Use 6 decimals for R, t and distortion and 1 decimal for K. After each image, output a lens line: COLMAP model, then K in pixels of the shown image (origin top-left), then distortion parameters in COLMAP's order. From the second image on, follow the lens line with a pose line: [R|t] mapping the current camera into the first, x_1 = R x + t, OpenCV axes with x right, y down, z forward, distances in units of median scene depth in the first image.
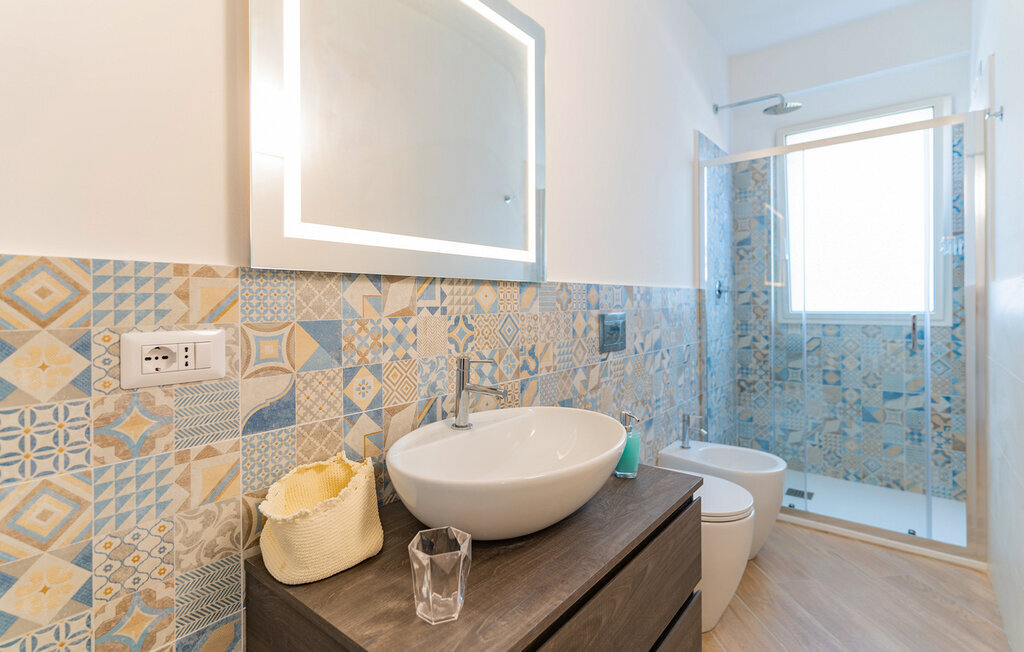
lens RADIAL K [[496.4, 0, 507.7], [0, 496.4, 306.5], [0, 0, 1]] dist [-0.054023, 0.029228]
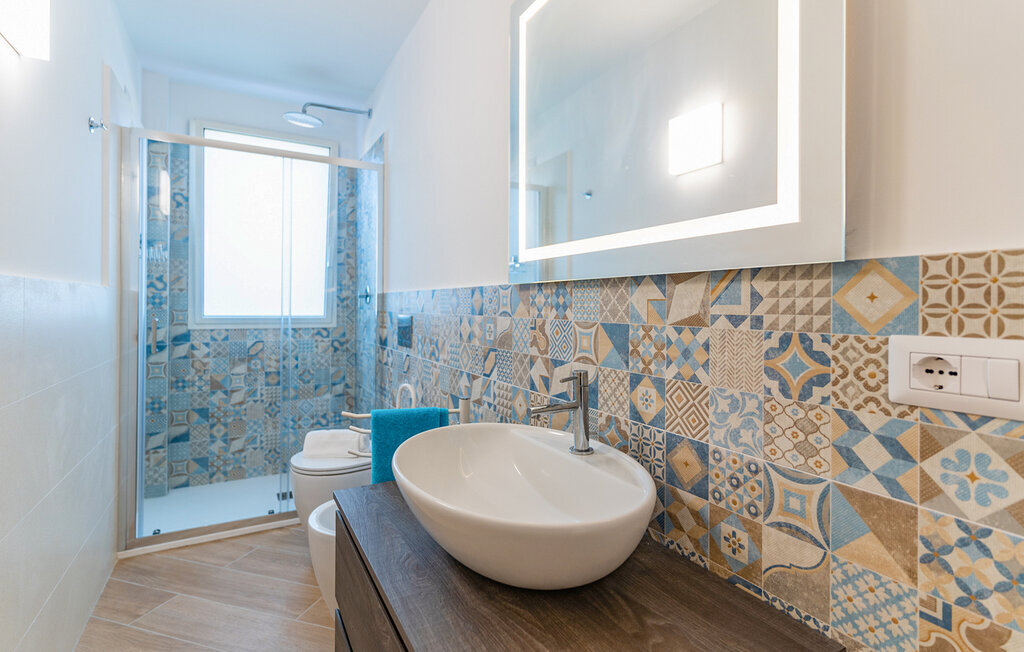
lens RADIAL K [[496.4, 0, 507.7], [0, 496.4, 306.5], [0, 0, 1]] dist [-0.054023, 0.029228]
pose [[-0.398697, 0.005441, -0.917067, 0.587382], [-0.014488, 0.999820, 0.012231, -0.015105], [0.916968, 0.018162, -0.398546, 1.004234]]
